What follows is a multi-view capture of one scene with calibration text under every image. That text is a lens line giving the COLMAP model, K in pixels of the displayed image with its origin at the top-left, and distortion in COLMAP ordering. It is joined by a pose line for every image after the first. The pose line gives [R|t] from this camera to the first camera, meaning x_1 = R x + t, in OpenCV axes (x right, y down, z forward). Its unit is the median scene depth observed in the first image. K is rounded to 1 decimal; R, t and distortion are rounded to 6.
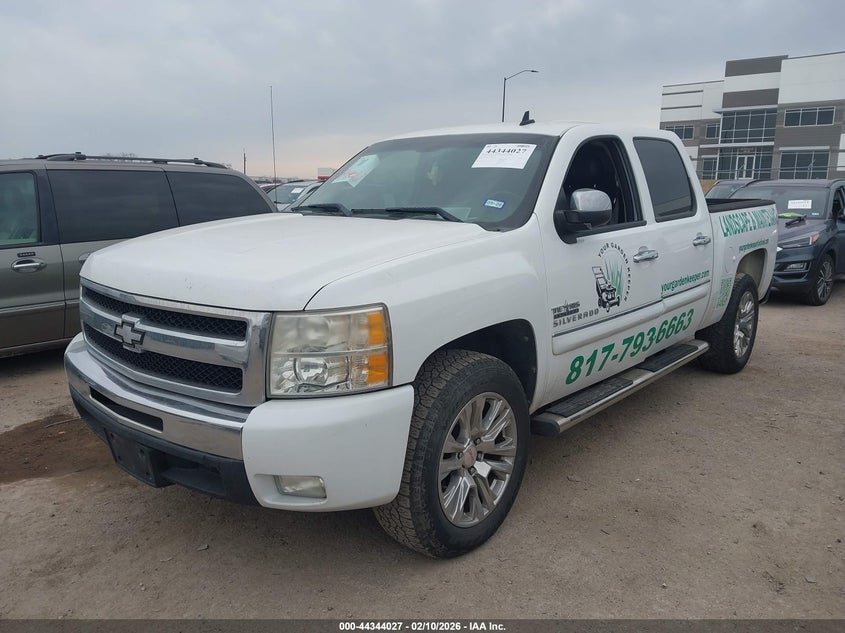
lens RADIAL K [[696.7, 0, 422.5], [0, 696.7, 316.5], [0, 0, 1]] dist [0.007841, 0.006128]
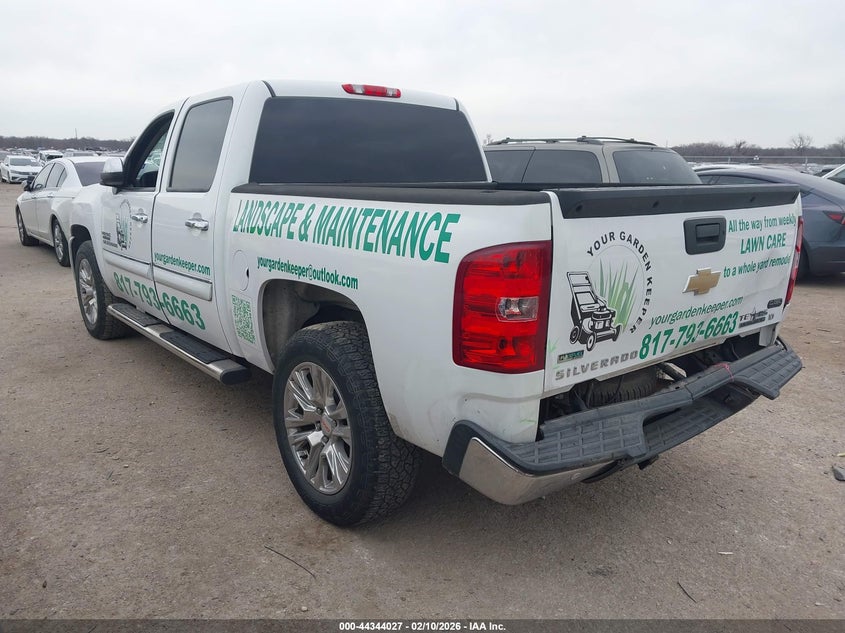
lens RADIAL K [[696.7, 0, 422.5], [0, 696.7, 316.5], [0, 0, 1]] dist [0.007841, 0.006128]
pose [[-0.219767, 0.203351, -0.954123, 1.143813], [-0.186457, 0.951248, 0.245686, -0.256097], [0.957568, 0.231896, -0.171137, 1.435843]]
